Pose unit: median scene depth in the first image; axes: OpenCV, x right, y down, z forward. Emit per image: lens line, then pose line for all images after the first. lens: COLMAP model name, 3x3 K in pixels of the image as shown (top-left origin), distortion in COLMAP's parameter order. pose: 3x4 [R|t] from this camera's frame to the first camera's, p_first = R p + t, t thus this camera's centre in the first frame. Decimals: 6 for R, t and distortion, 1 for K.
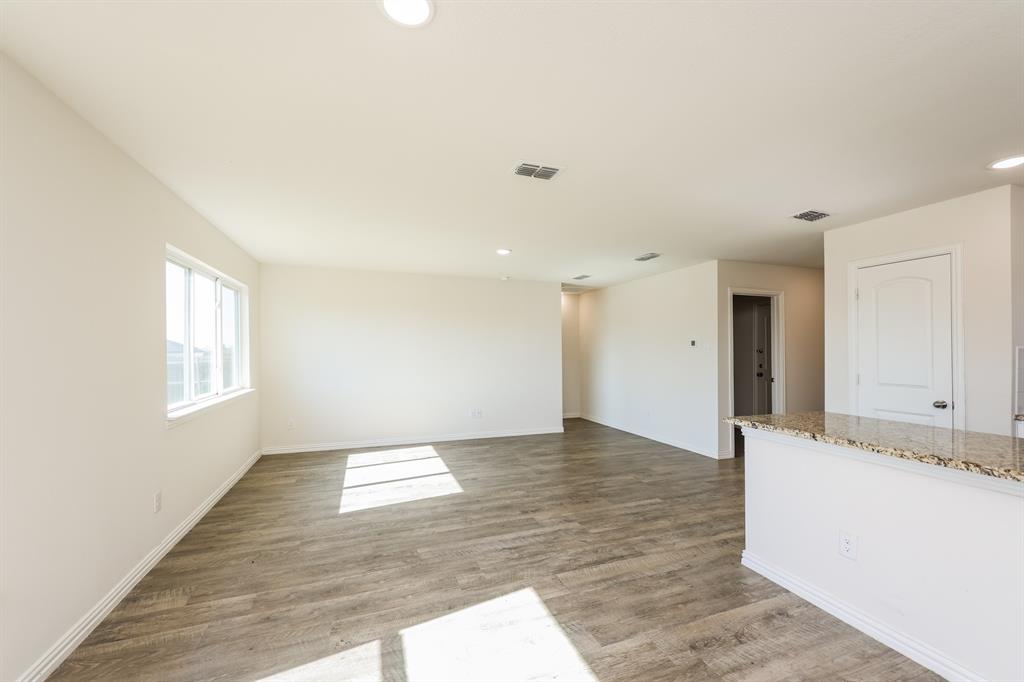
lens RADIAL K [[413.4, 0, 517.5], [0, 413.4, 346.2], [0, 0, 1]] dist [-0.001024, -0.000008]
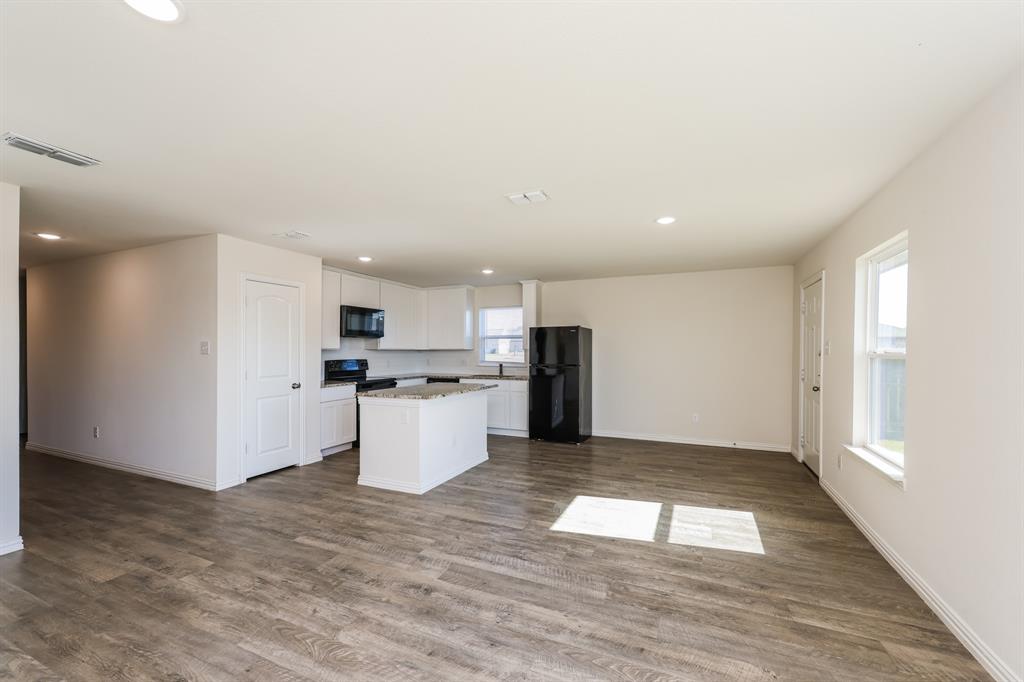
lens RADIAL K [[413.4, 0, 517.5], [0, 413.4, 348.5], [0, 0, 1]] dist [-0.001024, -0.000008]
pose [[-0.718872, 0.004002, 0.695131, -0.693970], [-0.001829, 0.999969, -0.007649, 0.016250], [-0.695140, -0.006770, -0.718842, 1.733406]]
